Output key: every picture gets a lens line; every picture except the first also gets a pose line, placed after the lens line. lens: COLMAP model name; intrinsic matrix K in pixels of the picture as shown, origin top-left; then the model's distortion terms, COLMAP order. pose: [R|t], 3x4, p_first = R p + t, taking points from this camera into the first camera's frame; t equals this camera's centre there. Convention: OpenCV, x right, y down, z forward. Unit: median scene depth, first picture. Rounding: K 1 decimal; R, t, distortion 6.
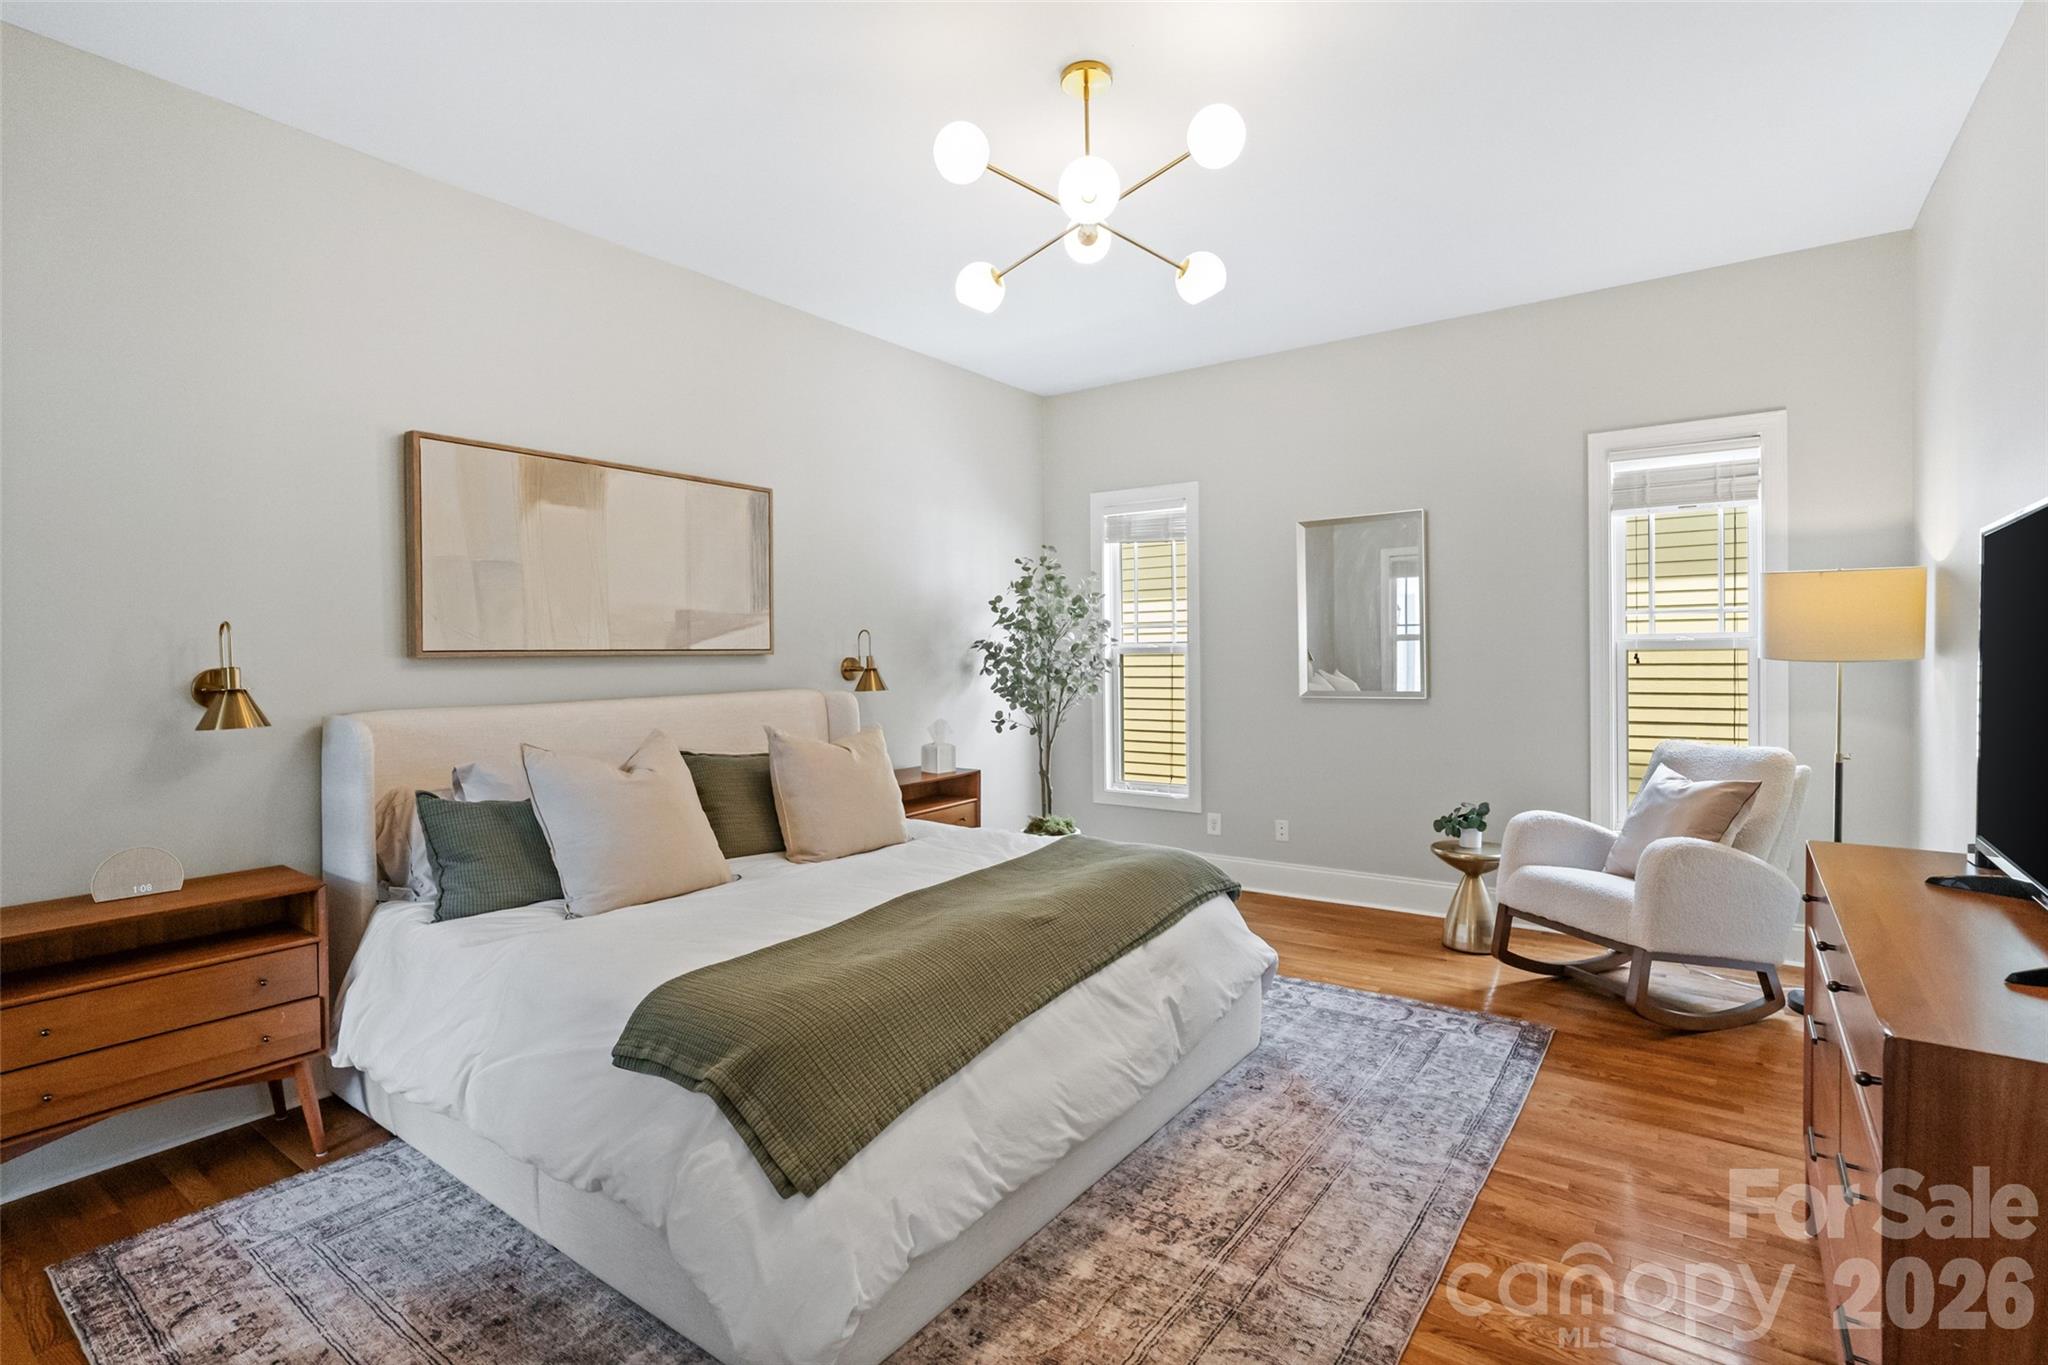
lens RADIAL K [[977.3, 0, 1023.3], [0, 977.3, 657.5], [0, 0, 1]] dist [-0.015763, -0.000201]
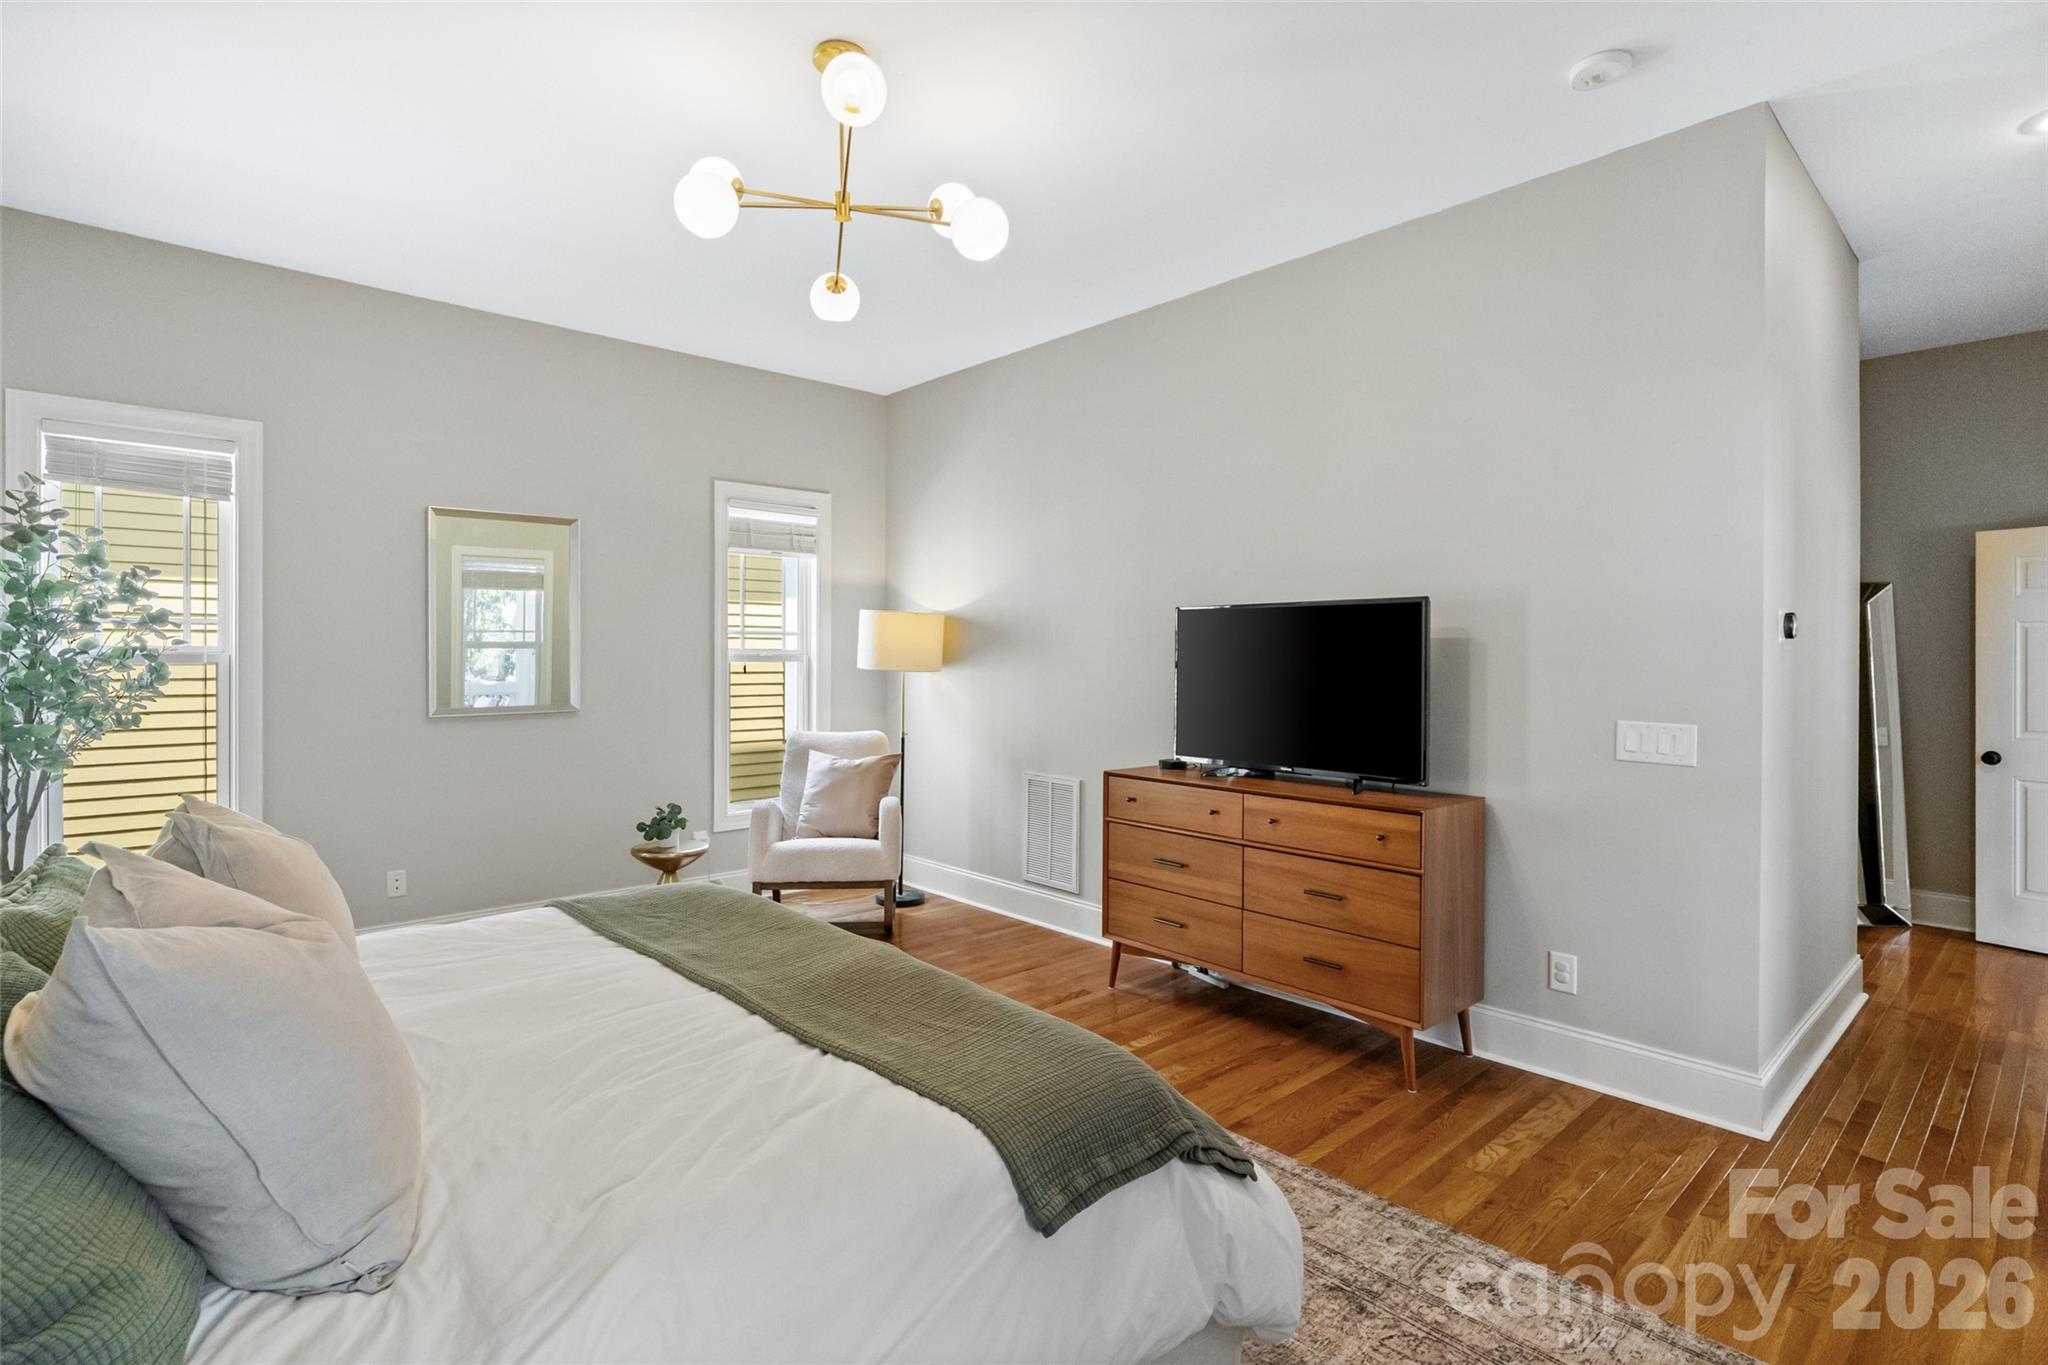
lens RADIAL K [[977.3, 0, 1023.3], [0, 977.3, 657.5], [0, 0, 1]] dist [-0.015763, -0.000201]
pose [[0.211453, 0.012354, 0.977310, -0.906083], [0.001813, 0.999913, -0.013032, 0.004226], [-0.977386, 0.004528, 0.211413, 0.706709]]
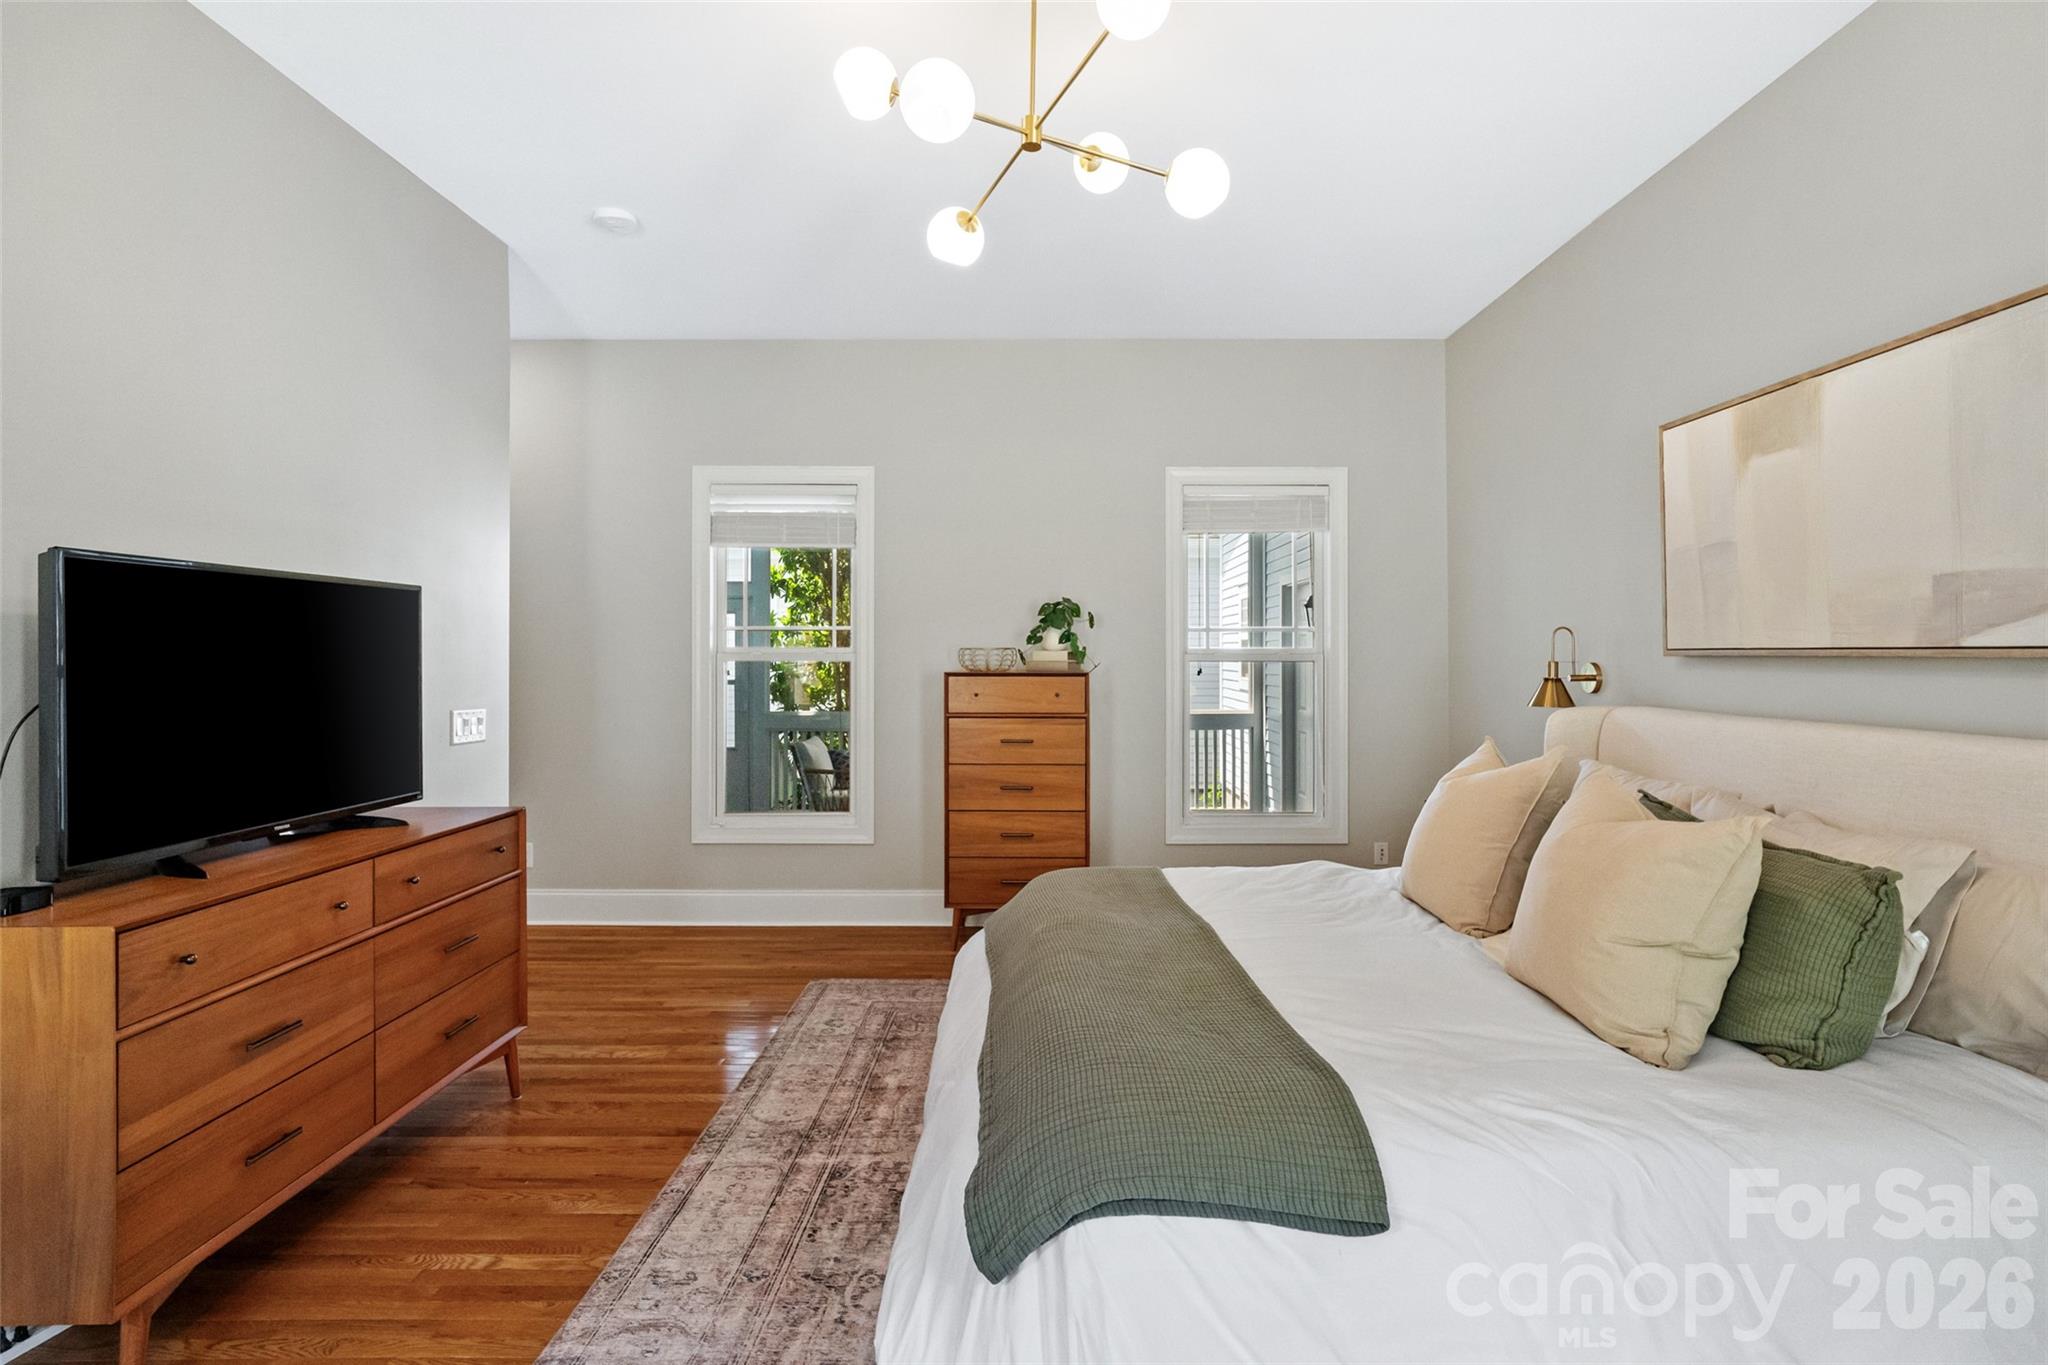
lens RADIAL K [[977.3, 0, 1023.3], [0, 977.3, 657.5], [0, 0, 1]] dist [-0.015763, -0.000201]
pose [[-0.818740, 0.012789, -0.574021, 0.600412], [0.005735, 0.999884, 0.014097, -0.021540], [0.574135, 0.008250, -0.818719, 1.847983]]
